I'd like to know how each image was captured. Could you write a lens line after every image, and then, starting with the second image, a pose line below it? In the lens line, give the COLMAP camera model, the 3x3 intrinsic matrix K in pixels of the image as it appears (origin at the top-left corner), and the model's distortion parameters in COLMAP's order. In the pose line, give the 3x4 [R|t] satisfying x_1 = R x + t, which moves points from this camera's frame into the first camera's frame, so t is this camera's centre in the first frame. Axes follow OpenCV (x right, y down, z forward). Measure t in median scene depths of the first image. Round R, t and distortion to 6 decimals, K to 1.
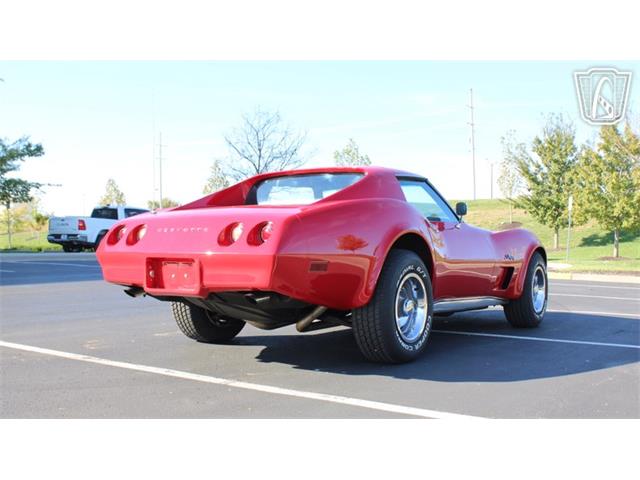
lens RADIAL K [[744.5, 0, 300.9], [0, 744.5, 289.7], [0, 0, 1]] dist [-0.060312, 0.031568]
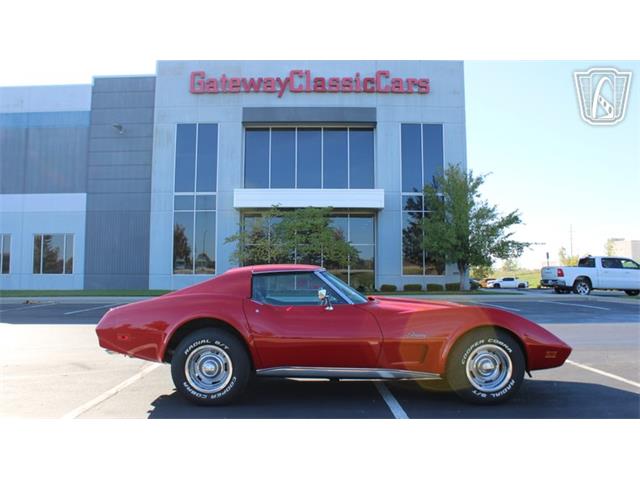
lens RADIAL K [[553.3, 0, 295.0], [0, 553.3, 242.4], [0, 0, 1]] dist [-0.136410, 0.143257]
pose [[0.550762, -0.056662, -0.832737, 0.231281], [-0.048051, 0.993886, -0.099408, -0.024853], [0.833278, 0.094764, 0.544672, 0.106746]]
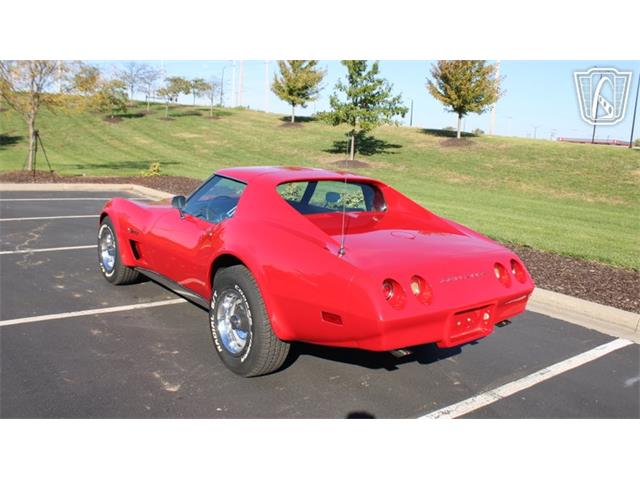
lens RADIAL K [[578.5, 0, 303.8], [0, 578.5, 254.6], [0, 0, 1]] dist [-0.122782, 0.135540]
pose [[0.304362, -0.188841, 0.933650, -0.172825], [0.014022, 0.980934, 0.193834, -0.048252], [-0.952453, -0.045904, 0.301207, 0.177858]]
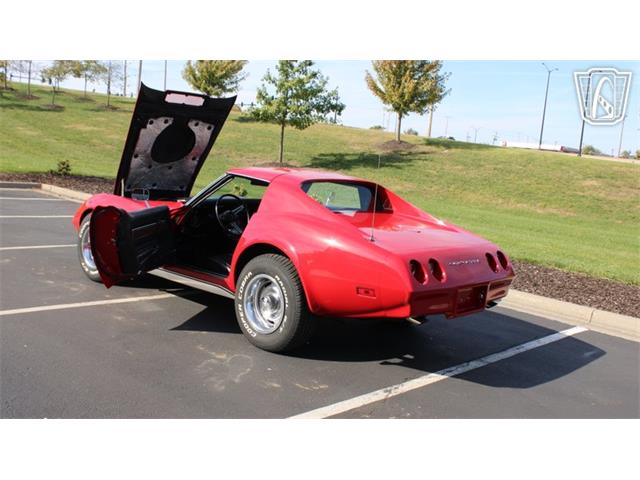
lens RADIAL K [[704.7, 0, 304.3], [0, 704.7, 279.0], [0, 0, 1]] dist [-0.064510, 0.037316]
pose [[0.159295, -0.190134, 0.968749, -0.249294], [-0.019305, 0.980491, 0.195613, -0.050689], [-0.987042, -0.049861, 0.152517, 0.198003]]
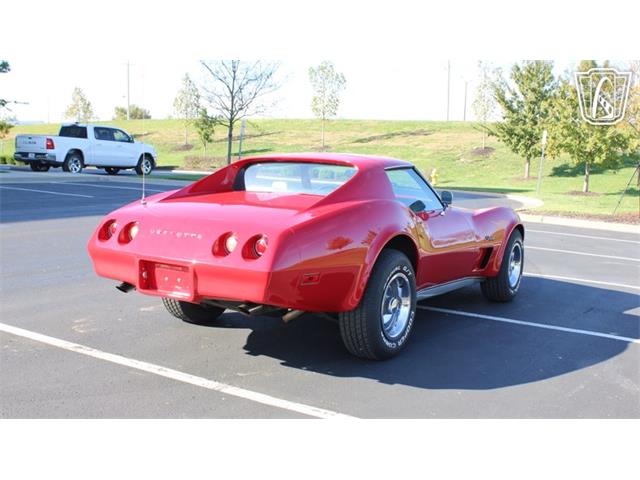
lens RADIAL K [[744.5, 0, 300.9], [0, 744.5, 289.7], [0, 0, 1]] dist [-0.060312, 0.031568]
pose [[0.998686, 0.022177, 0.046210, -0.006354], [-0.027660, 0.992192, 0.121610, -0.024206], [-0.043152, -0.122729, 0.991502, -0.002929]]
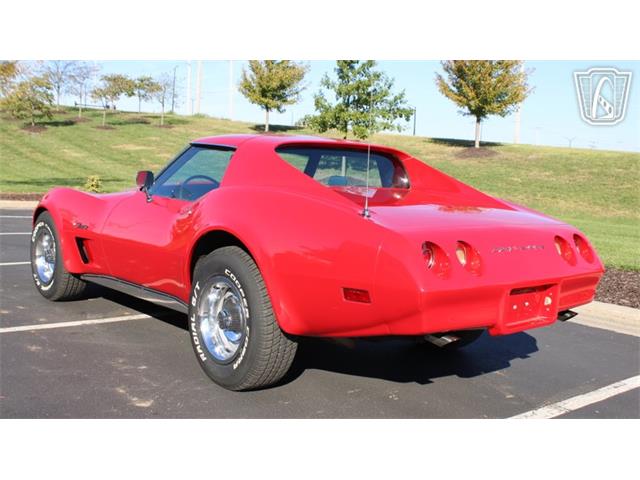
lens RADIAL K [[737.5, 0, 311.1], [0, 737.5, 269.7], [0, 0, 1]] dist [-0.043661, 0.009517]
pose [[0.259873, -0.142328, 0.955096, -0.177427], [0.020611, 0.989670, 0.141872, -0.031688], [-0.965423, -0.017183, 0.260123, 0.184418]]
